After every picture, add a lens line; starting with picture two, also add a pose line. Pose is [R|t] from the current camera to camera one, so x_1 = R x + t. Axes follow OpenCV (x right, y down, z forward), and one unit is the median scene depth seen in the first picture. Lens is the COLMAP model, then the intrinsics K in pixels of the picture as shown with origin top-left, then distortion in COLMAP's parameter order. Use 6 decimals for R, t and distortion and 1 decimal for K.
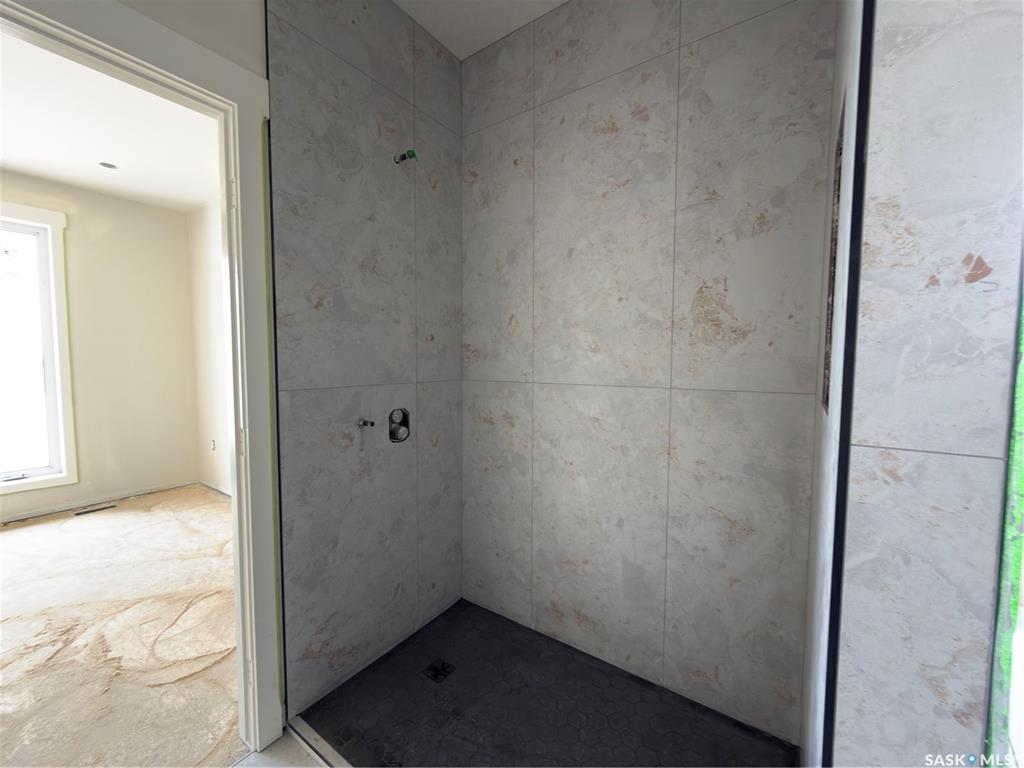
lens RADIAL K [[407.4, 0, 512.0], [0, 407.4, 384.0], [0, 0, 1]] dist [0.002866, 0.000176]
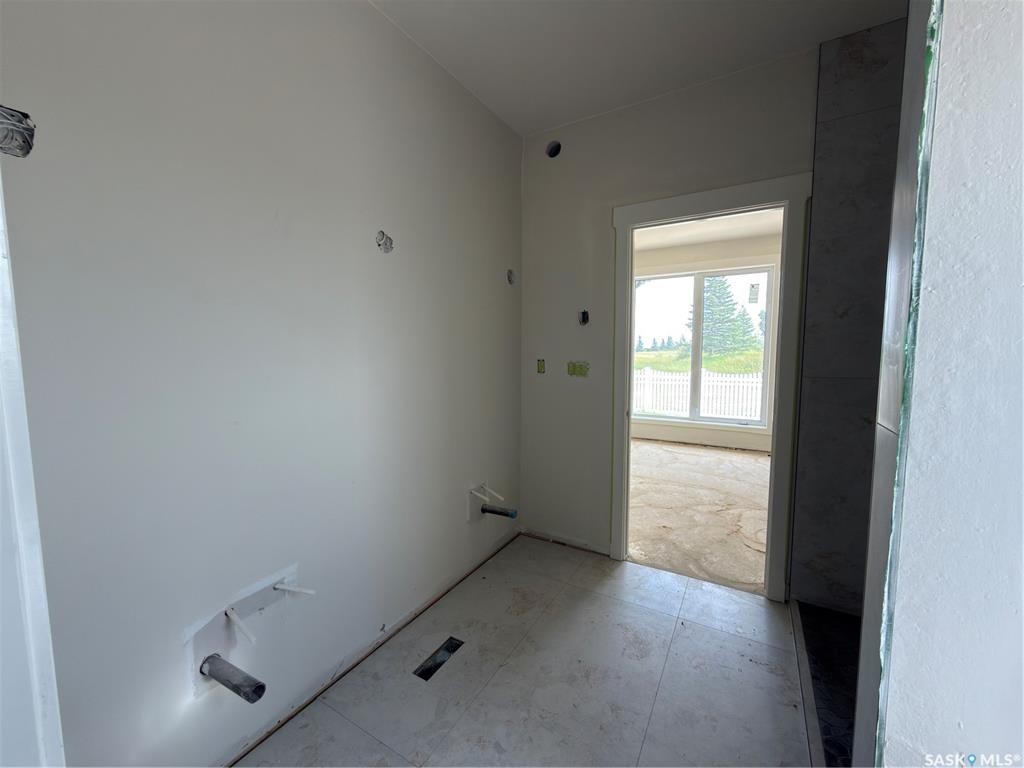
lens RADIAL K [[407.4, 0, 512.0], [0, 407.4, 384.0], [0, 0, 1]] dist [0.002866, 0.000176]
pose [[0.076799, 0.084585, -0.993452, 0.641733], [-0.060827, 0.994937, 0.080009, -0.008735], [0.995189, 0.054284, 0.081555, -0.140438]]
